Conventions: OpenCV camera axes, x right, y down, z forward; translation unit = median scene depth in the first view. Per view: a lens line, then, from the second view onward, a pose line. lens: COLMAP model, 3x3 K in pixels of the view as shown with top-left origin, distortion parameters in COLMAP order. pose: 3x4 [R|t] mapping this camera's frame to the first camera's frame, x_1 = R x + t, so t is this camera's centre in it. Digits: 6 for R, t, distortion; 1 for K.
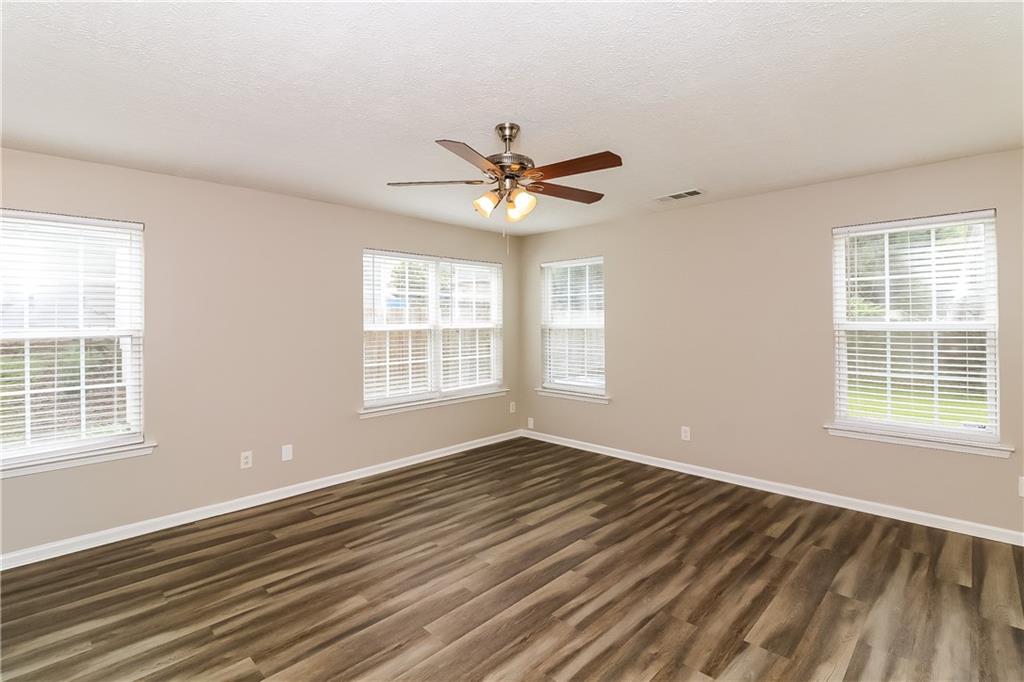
lens RADIAL K [[481.5, 0, 511.7], [0, 481.5, 314.3], [0, 0, 1]] dist [0.001859, 0.000213]
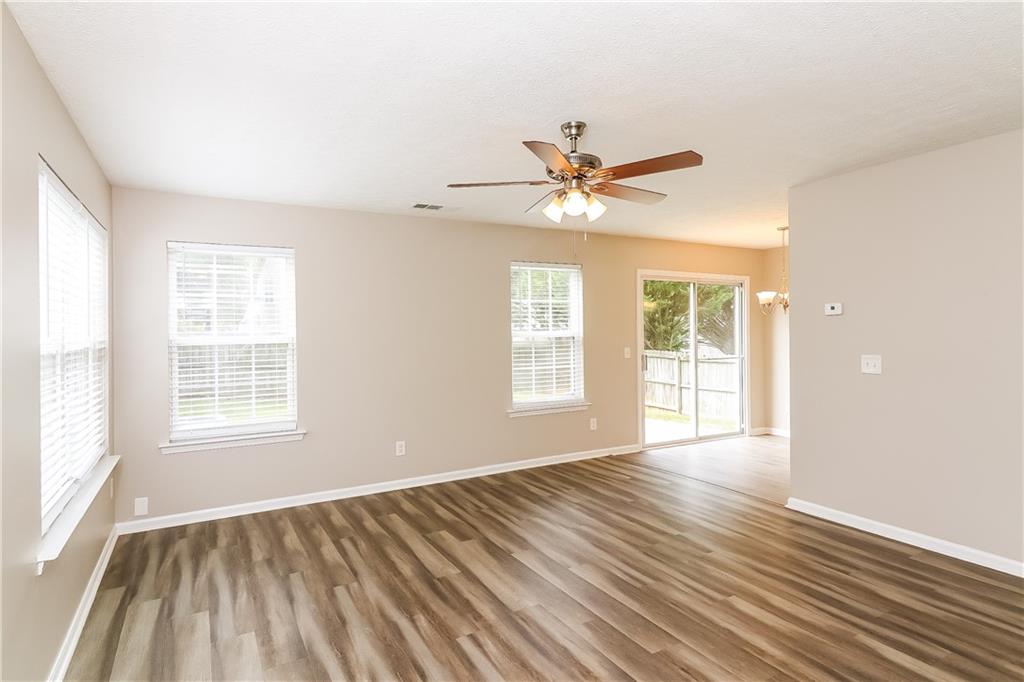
lens RADIAL K [[551.0, 0, 511.8], [0, 551.0, 330.7], [0, 0, 1]] dist [0.012839, 0.000187]
pose [[0.274779, -0.000449, 0.961507, -0.944879], [-0.001745, 0.999998, 0.000965, 0.013980], [-0.961506, -0.001943, 0.274778, 0.704217]]
